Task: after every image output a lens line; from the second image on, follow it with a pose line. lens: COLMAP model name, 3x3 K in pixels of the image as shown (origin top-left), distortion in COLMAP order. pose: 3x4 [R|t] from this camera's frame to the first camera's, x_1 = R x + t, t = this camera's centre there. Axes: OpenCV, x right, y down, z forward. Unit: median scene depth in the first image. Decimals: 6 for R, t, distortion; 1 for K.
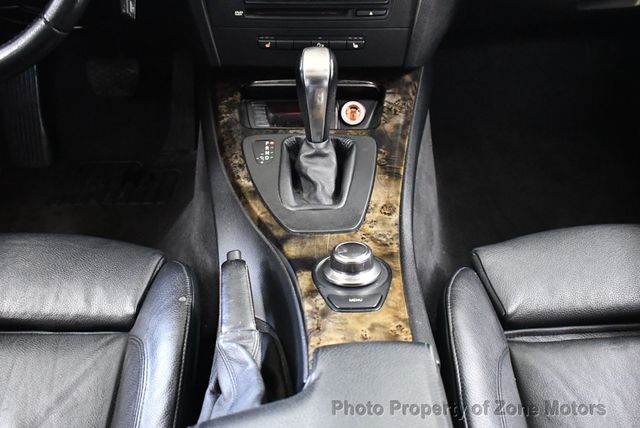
lens RADIAL K [[640.3, 0, 320.0], [0, 640.3, 214.0], [0, 0, 1]] dist [-0.106637, 0.013389]
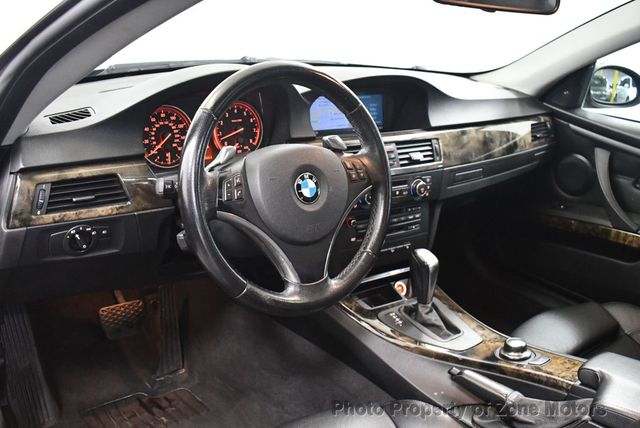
lens RADIAL K [[640.3, 0, 320.0], [0, 640.3, 214.0], [0, 0, 1]] dist [-0.106637, 0.013389]
pose [[0.770613, -0.135511, 0.622730, -1.120318], [0.327264, 0.922602, -0.204214, -0.072920], [-0.546859, 0.361167, 0.755317, -0.175574]]
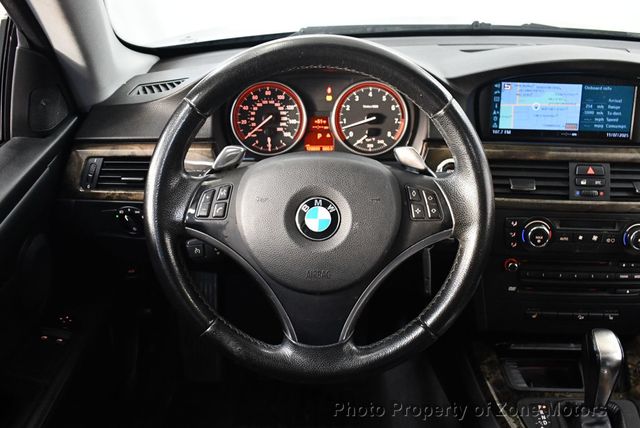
lens RADIAL K [[640.3, 0, 320.0], [0, 640.3, 214.0], [0, 0, 1]] dist [-0.106637, 0.013389]
pose [[0.999775, 0.021190, -0.000117, -0.449283], [-0.020605, 0.970857, -0.238774, -0.161836], [-0.004946, 0.238723, 0.971075, -0.117990]]
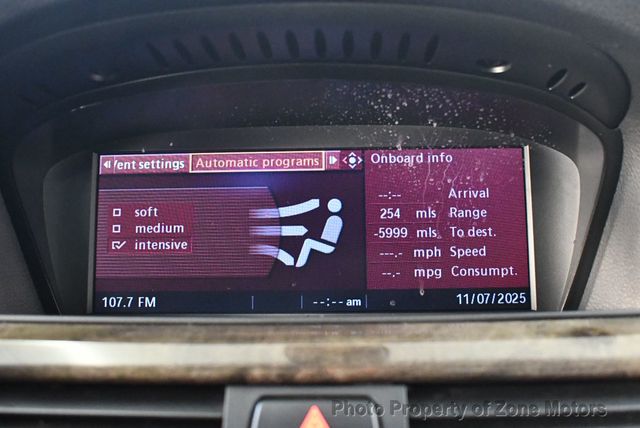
lens RADIAL K [[653.9, 0, 320.0], [0, 653.9, 214.0], [0, 0, 1]] dist [-0.105934, 0.003866]
pose [[0.999869, 0.002453, 0.016014, -0.018935], [0.007196, 0.818367, -0.574651, -0.407149], [-0.014515, 0.574691, 0.818242, 0.610184]]
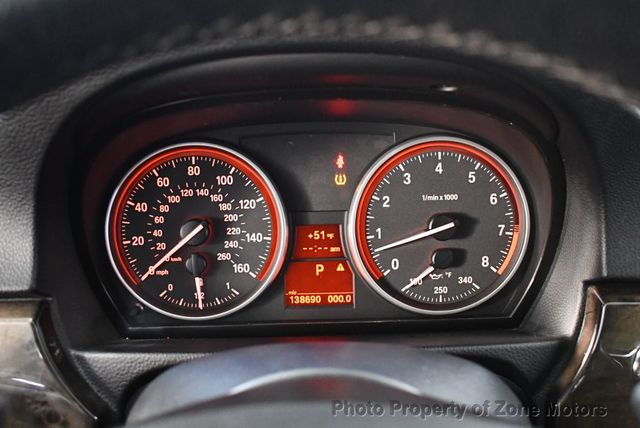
lens RADIAL K [[640.3, 0, 320.0], [0, 640.3, 214.0], [0, 0, 1]] dist [-0.106637, 0.013389]
pose [[0.999981, -0.000746, -0.006192, -0.449872], [-0.001550, 0.931952, -0.362579, -0.427100], [0.006041, 0.362581, 0.931933, 0.478073]]
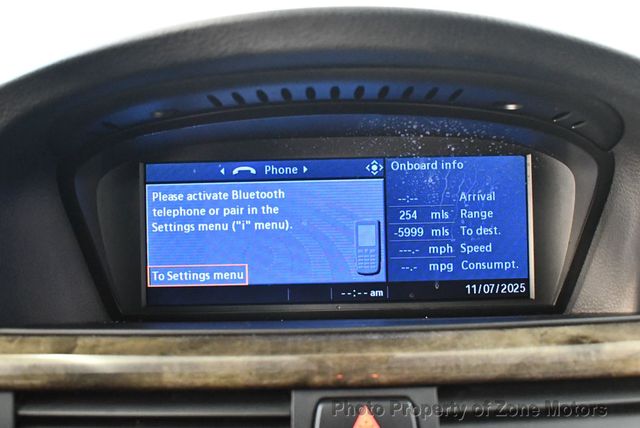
lens RADIAL K [[653.9, 0, 320.0], [0, 653.9, 214.0], [0, 0, 1]] dist [-0.105934, 0.003866]
pose [[0.999103, -0.011465, 0.040771, -0.048000], [0.029702, 0.875913, -0.481554, -0.420513], [-0.030191, 0.482333, 0.875467, 0.544295]]
